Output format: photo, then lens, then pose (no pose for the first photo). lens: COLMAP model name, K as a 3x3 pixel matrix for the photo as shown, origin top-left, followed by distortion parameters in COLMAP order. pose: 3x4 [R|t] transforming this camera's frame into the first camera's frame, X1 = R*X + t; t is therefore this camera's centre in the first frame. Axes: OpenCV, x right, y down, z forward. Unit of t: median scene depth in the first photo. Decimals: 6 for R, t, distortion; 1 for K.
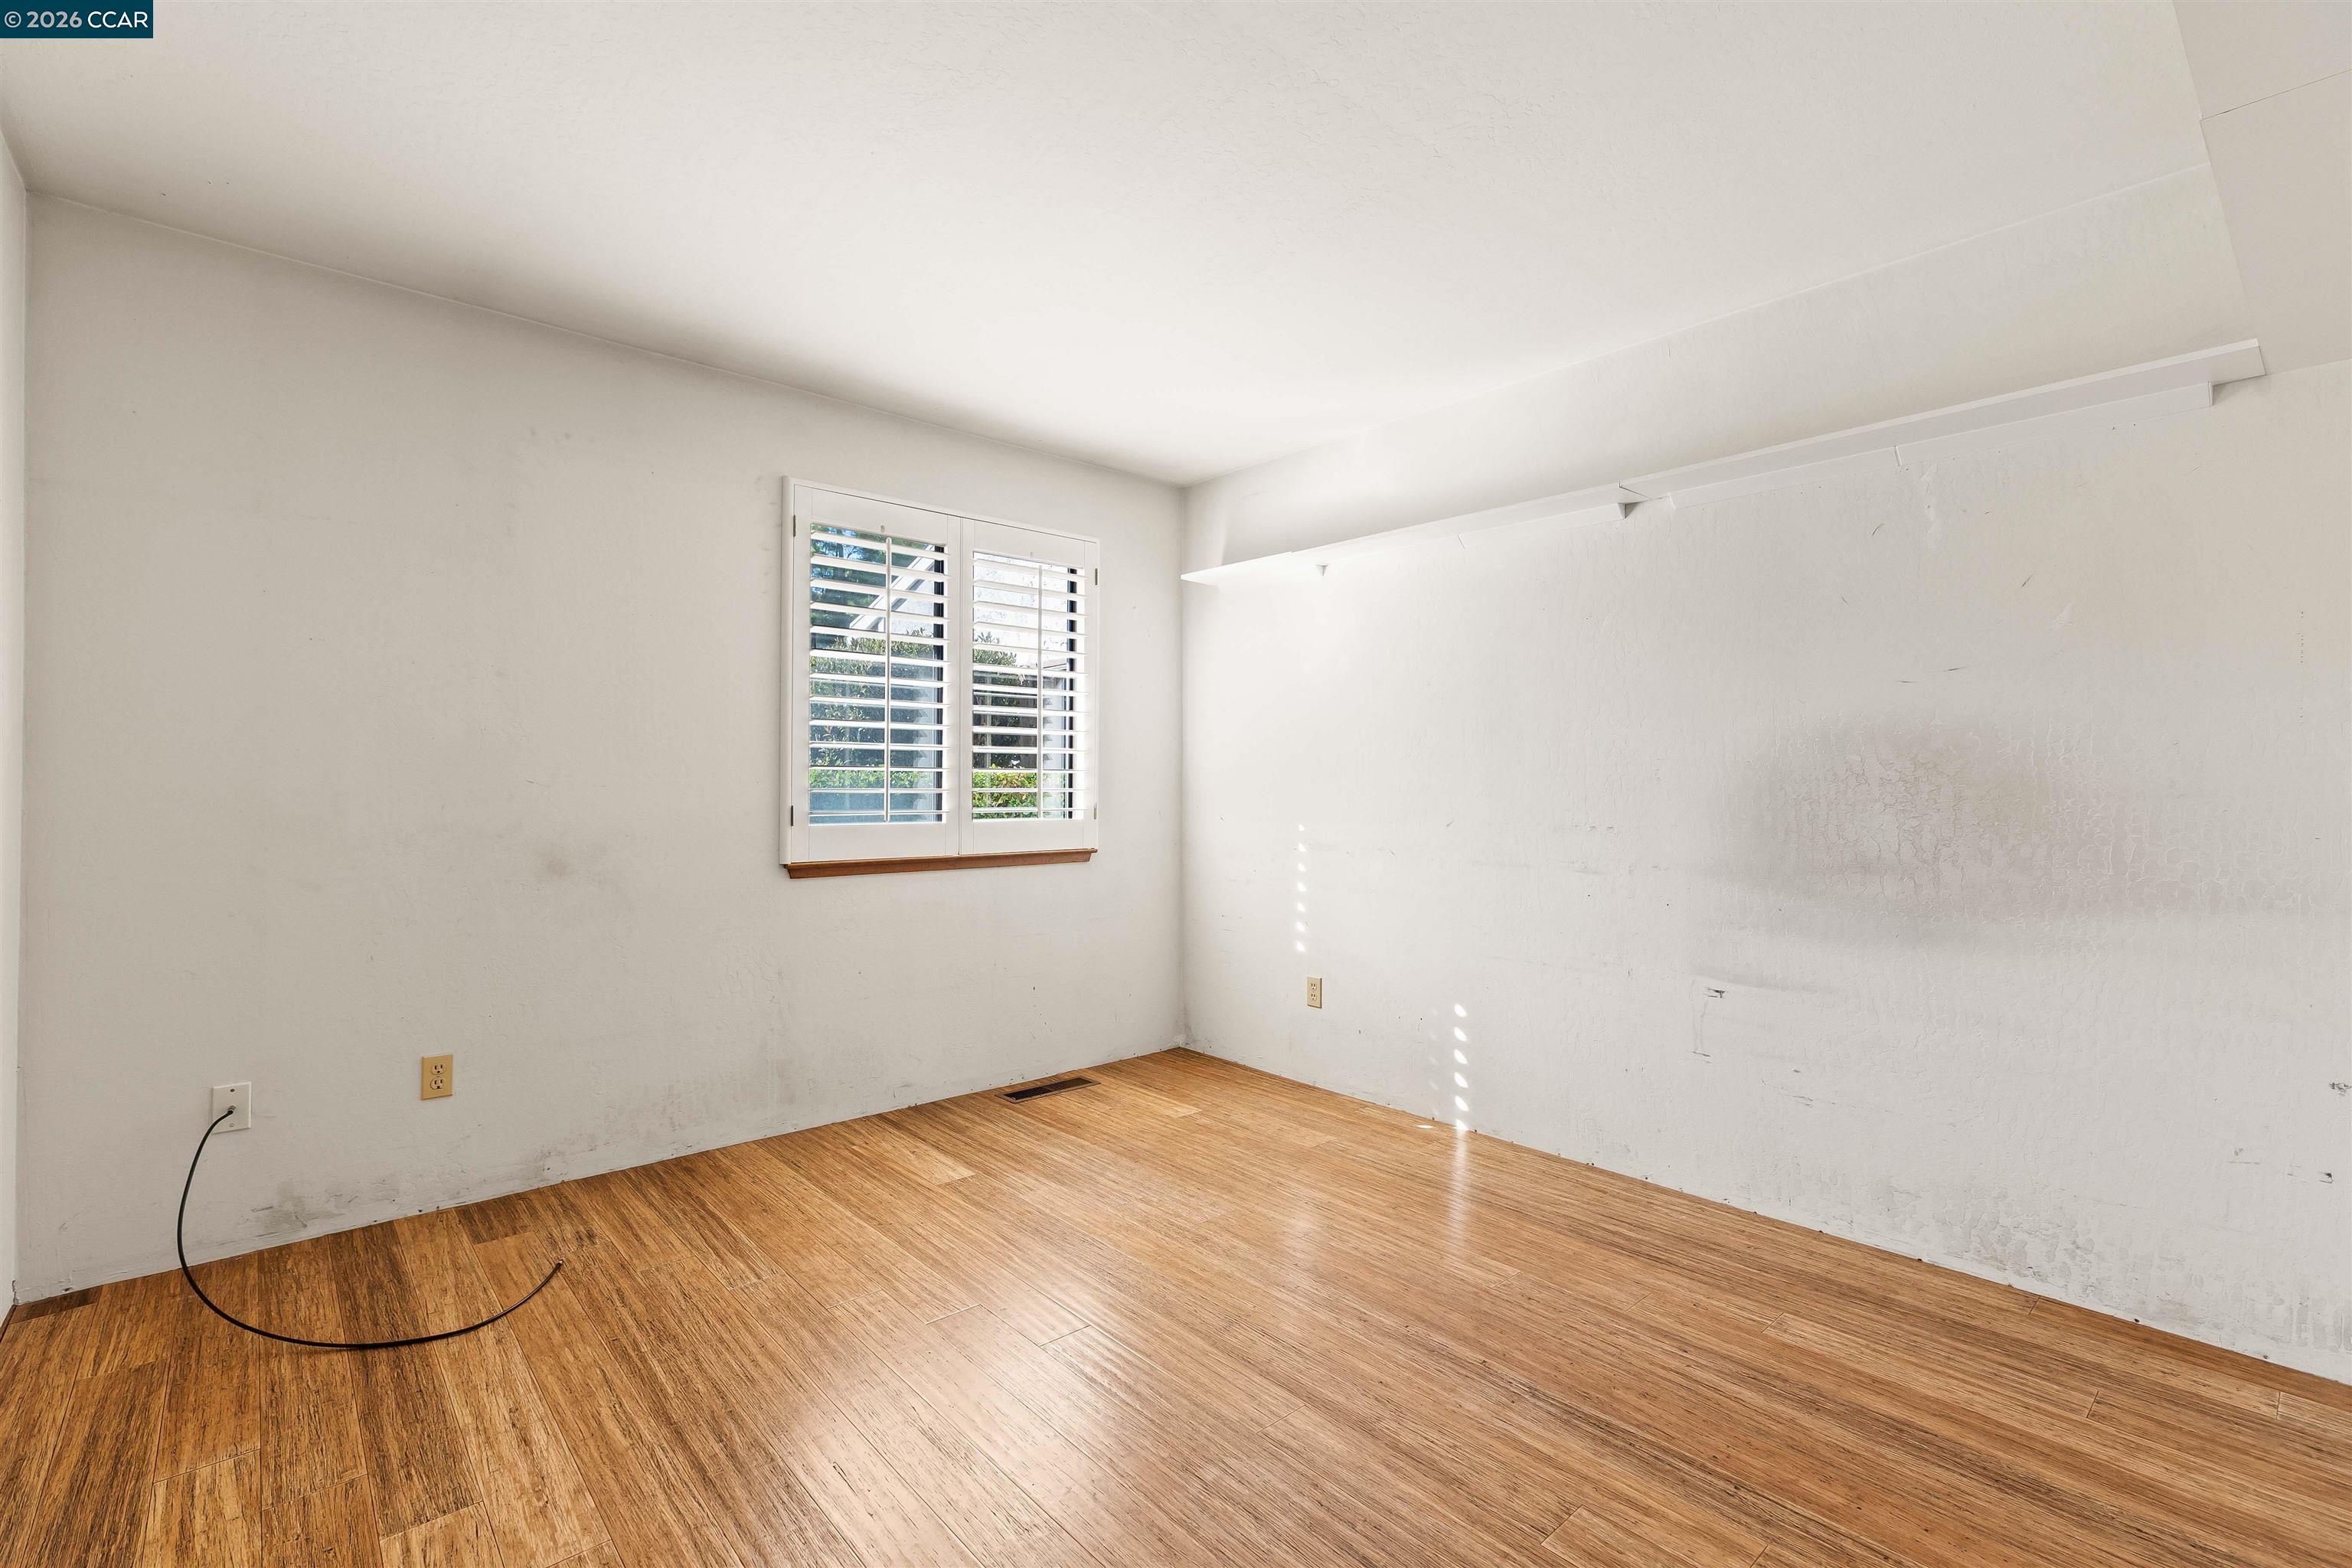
lens RADIAL K [[1062.2, 0, 1173.0], [0, 1062.2, 783.7], [0, 0, 1]] dist [0.006388, -0.000278]
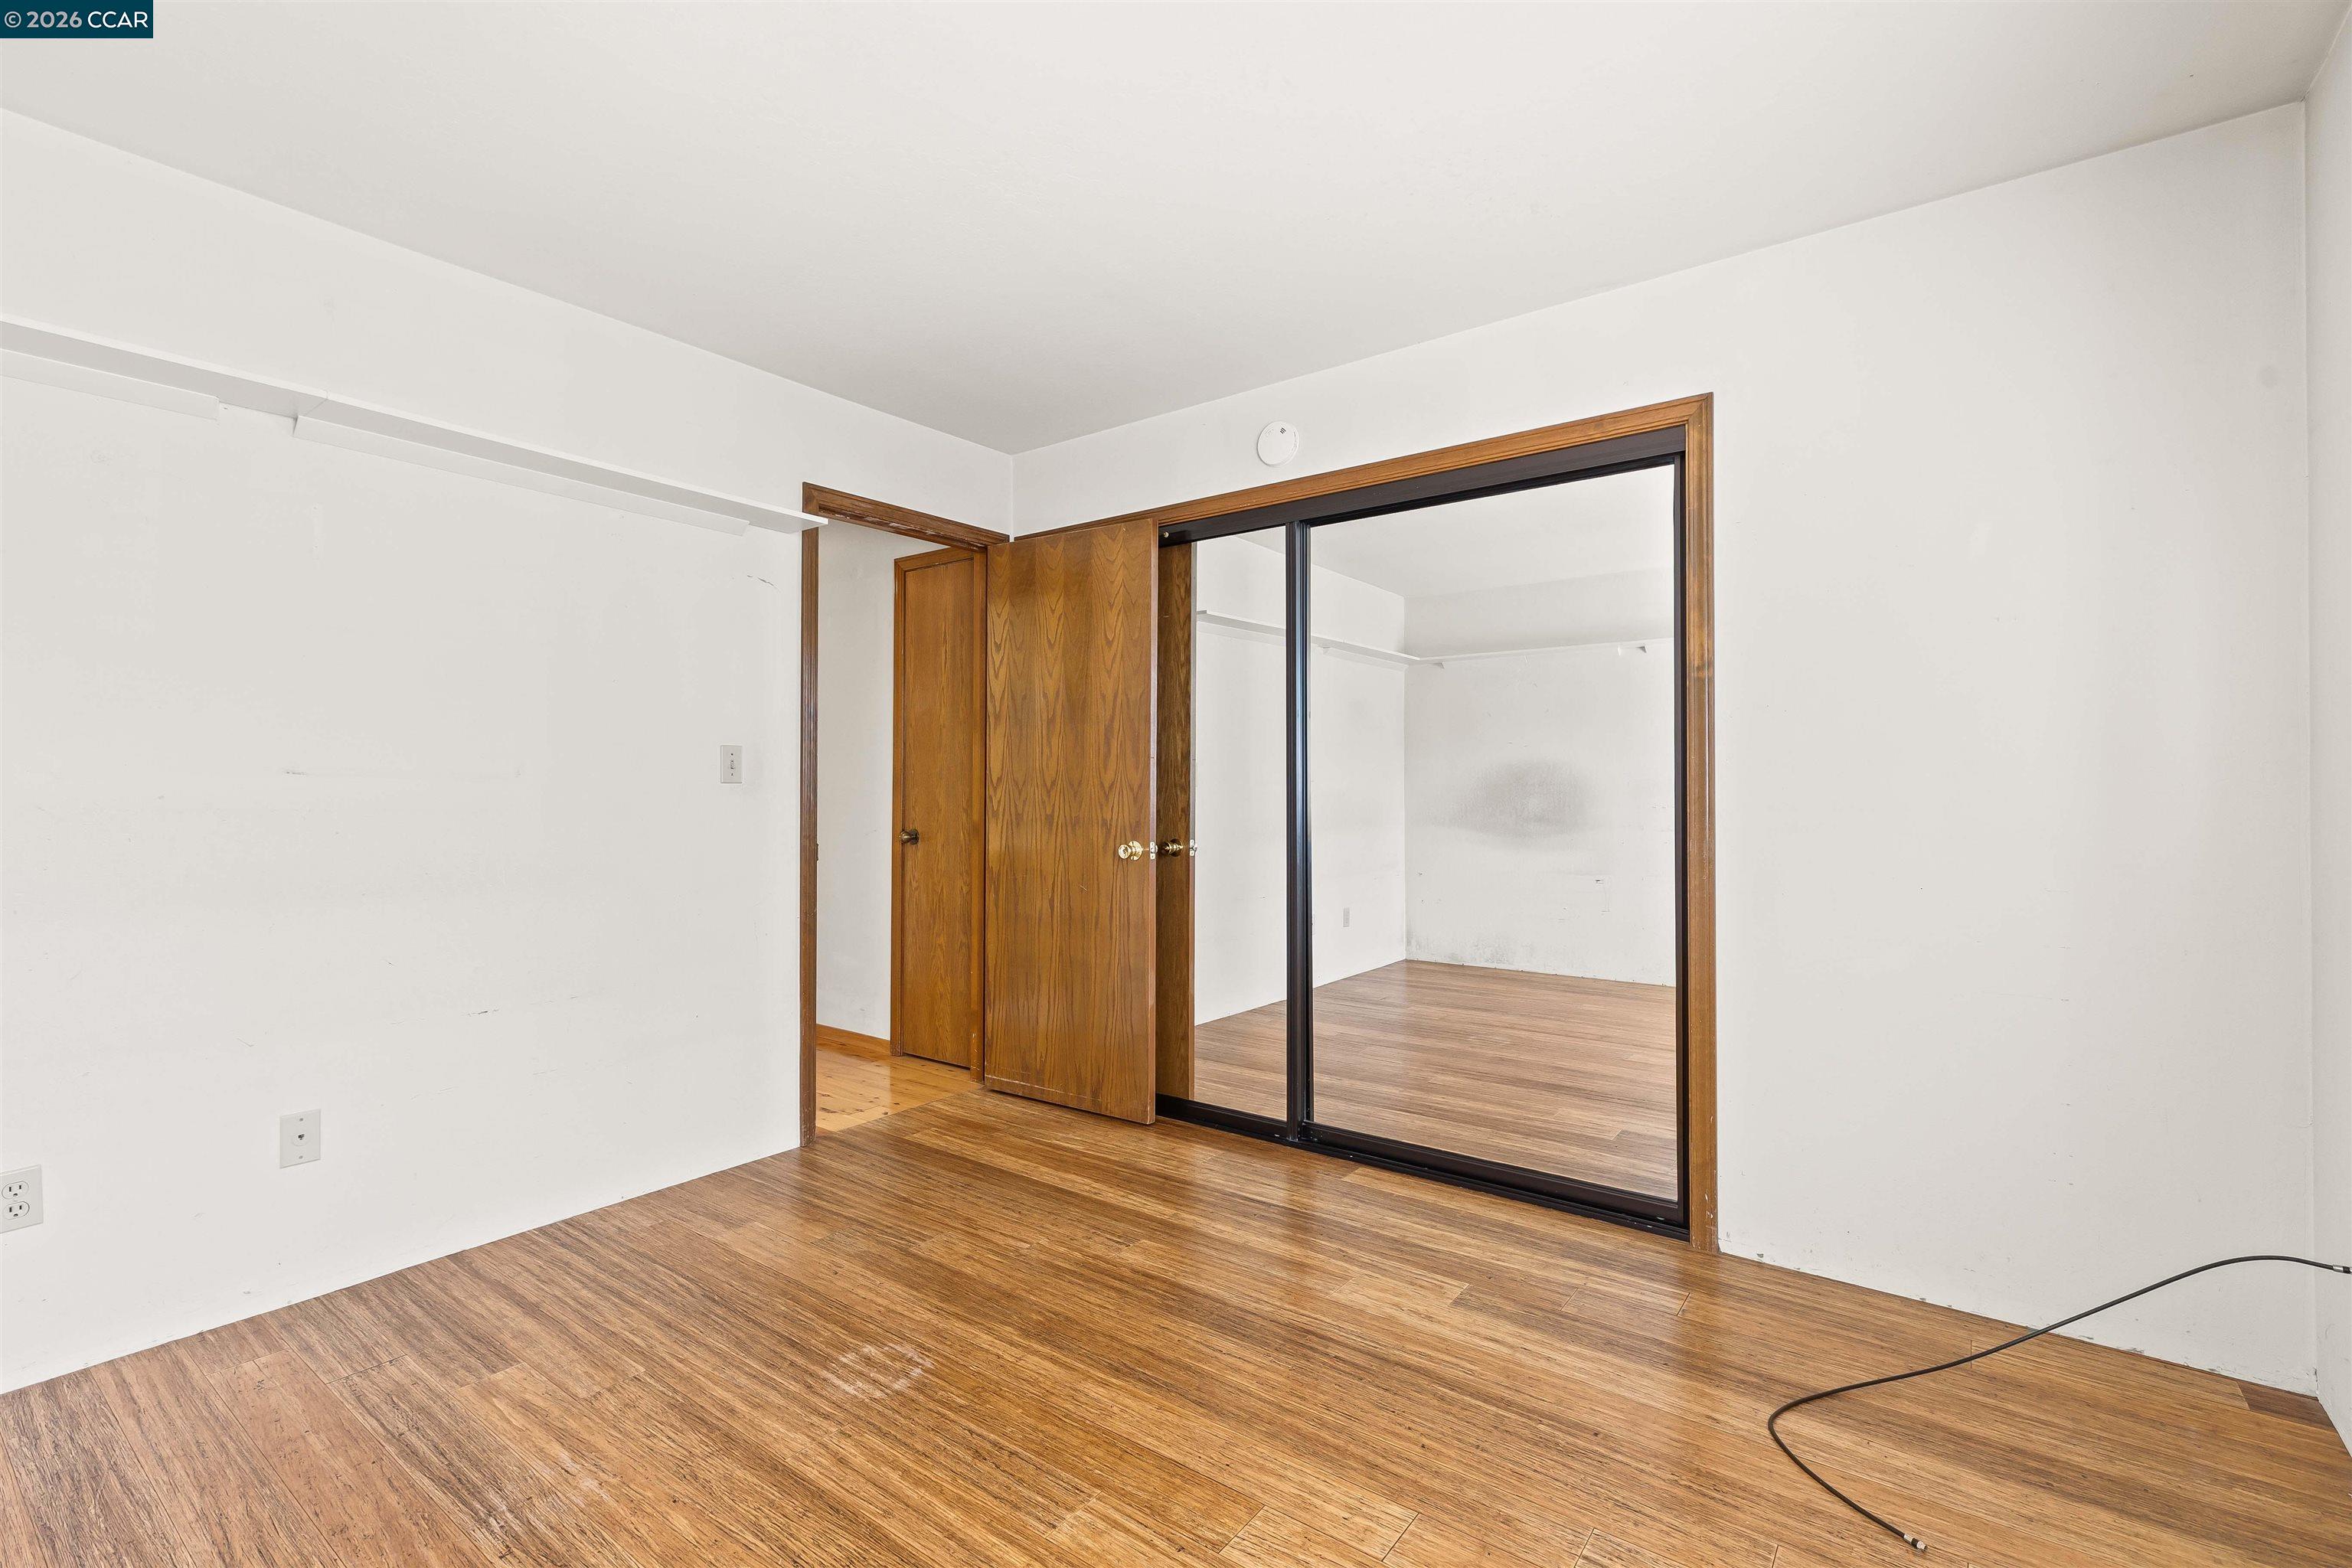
lens RADIAL K [[1062.2, 0, 1179.5], [0, 1062.2, 781.0], [0, 0, 1]] dist [0.006388, -0.000278]
pose [[-0.978834, -0.001074, -0.204653, -0.021894], [-0.000566, 0.999997, -0.002542, -0.003062], [0.204655, -0.002372, -0.978831, 2.065111]]
